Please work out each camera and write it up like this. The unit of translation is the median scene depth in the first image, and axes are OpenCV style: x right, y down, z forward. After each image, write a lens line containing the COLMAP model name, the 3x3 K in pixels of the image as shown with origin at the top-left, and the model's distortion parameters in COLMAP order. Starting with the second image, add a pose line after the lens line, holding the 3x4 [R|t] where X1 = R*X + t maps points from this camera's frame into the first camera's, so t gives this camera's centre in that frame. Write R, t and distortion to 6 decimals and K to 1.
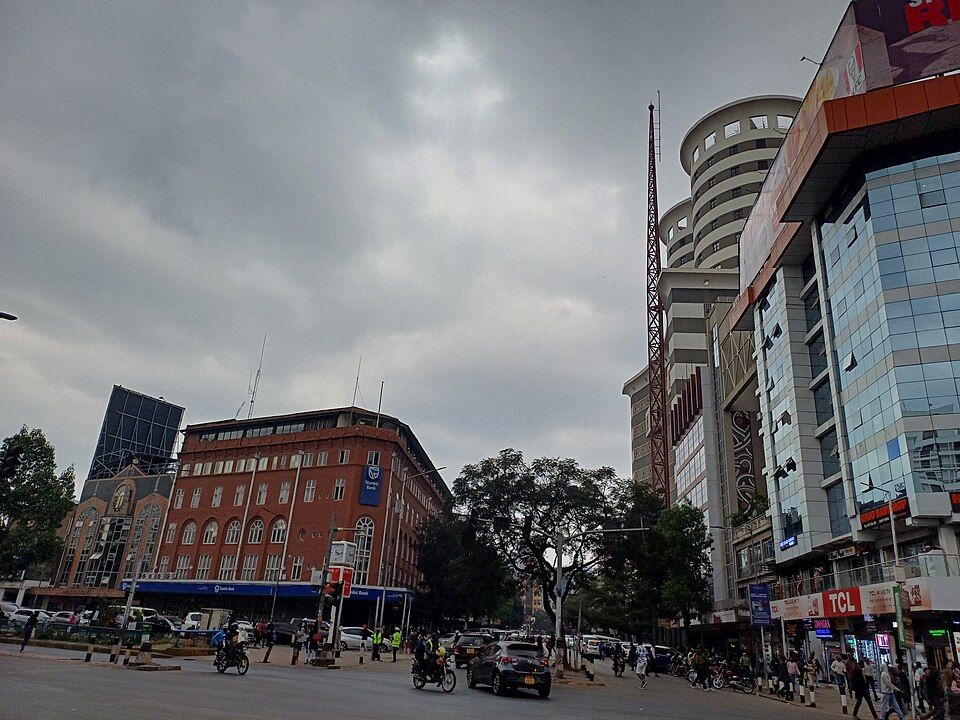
lens RADIAL K [[695.0, 0, 497.0], [0, 695.0, 357.4], [0, 0, 1]] dist [0.077603, -0.110078]
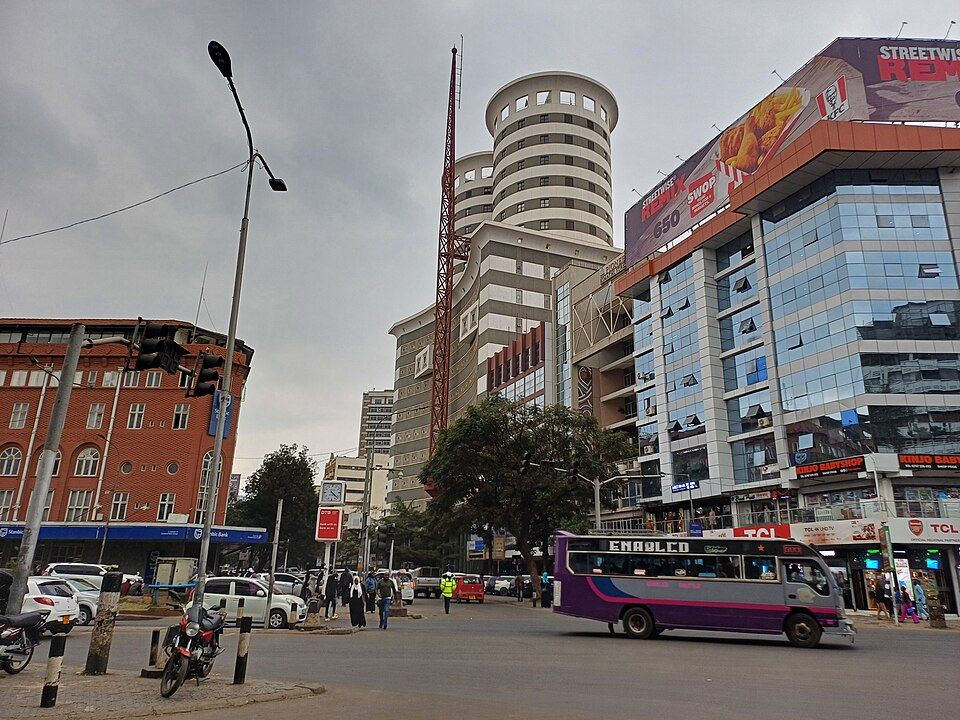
lens RADIAL K [[695.0, 0, 497.0], [0, 695.0, 357.4], [0, 0, 1]] dist [0.077603, -0.110078]
pose [[0.892168, 0.093704, 0.441878, -0.253804], [-0.132734, 0.989443, 0.058174, 0.015599], [-0.431762, -0.110553, 0.895187, 0.072079]]
